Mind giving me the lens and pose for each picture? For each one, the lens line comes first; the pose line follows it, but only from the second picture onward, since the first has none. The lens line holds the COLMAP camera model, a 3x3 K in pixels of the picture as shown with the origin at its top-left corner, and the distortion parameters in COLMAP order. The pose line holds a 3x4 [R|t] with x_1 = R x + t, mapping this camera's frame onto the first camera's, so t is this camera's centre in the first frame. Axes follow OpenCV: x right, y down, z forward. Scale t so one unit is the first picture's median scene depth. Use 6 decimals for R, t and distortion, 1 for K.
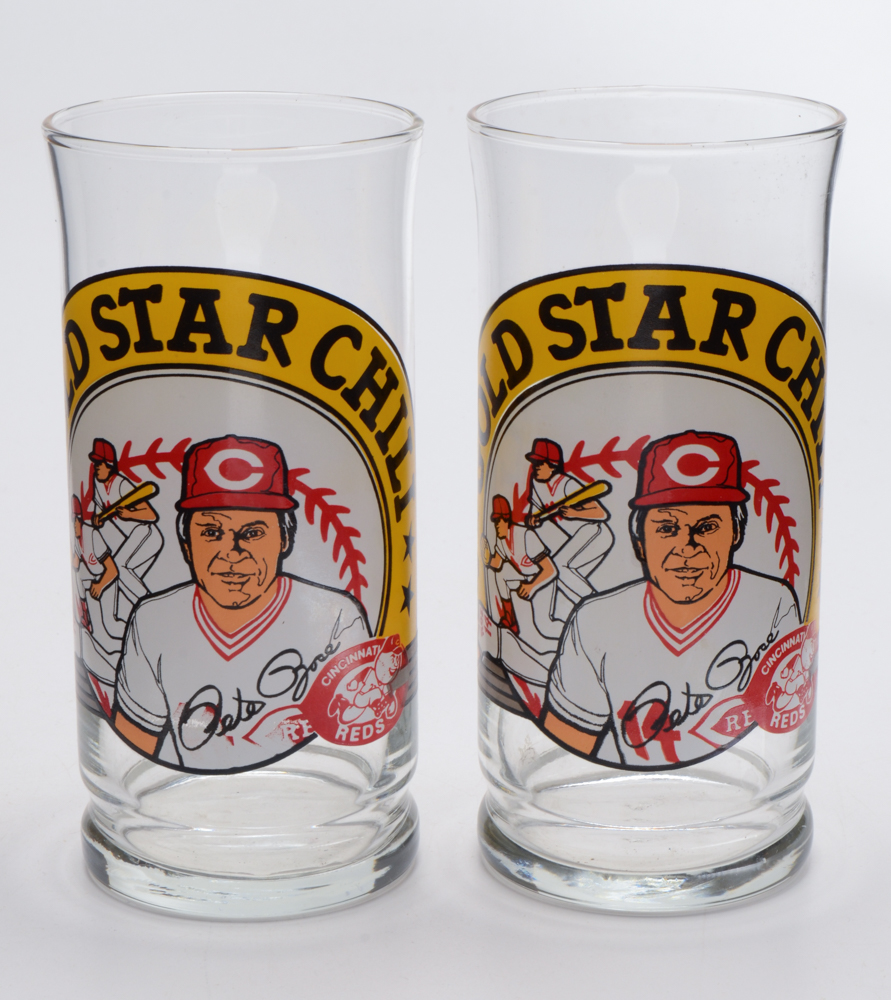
lens RADIAL K [[2766.2, 0, 451.3], [0, 2766.2, 504.5], [0, 0, 1]] dist [-0.087099, 0.000000]
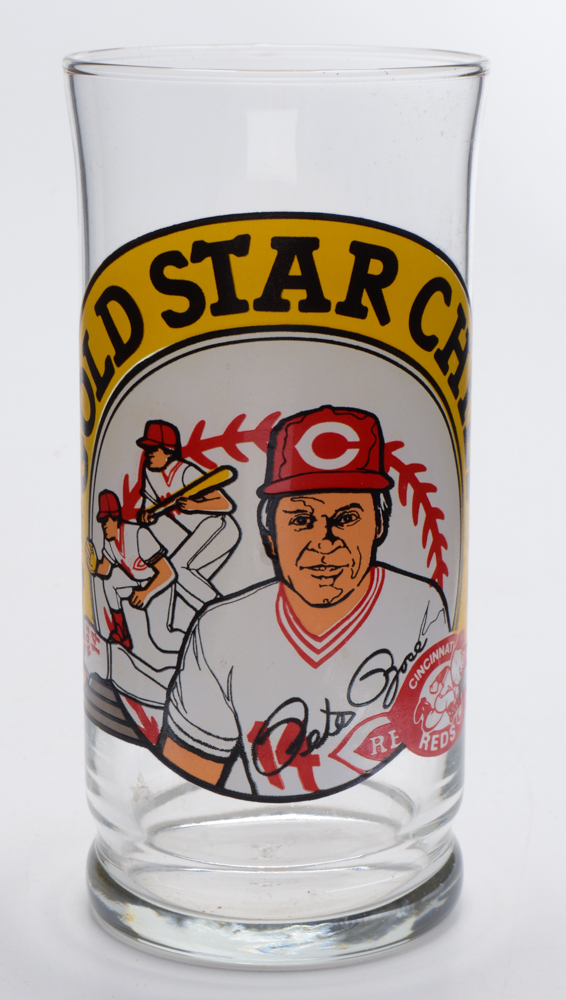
lens RADIAL K [[2374.0, 0, 275.4], [0, 2374.0, 494.3], [0, 0, 1]] dist [-0.009156, 0.000000]
pose [[0.995069, -0.015101, 0.098028, -0.003247], [0.020519, 0.998302, -0.054508, 0.040433], [-0.097039, 0.056251, 0.993690, 0.251665]]
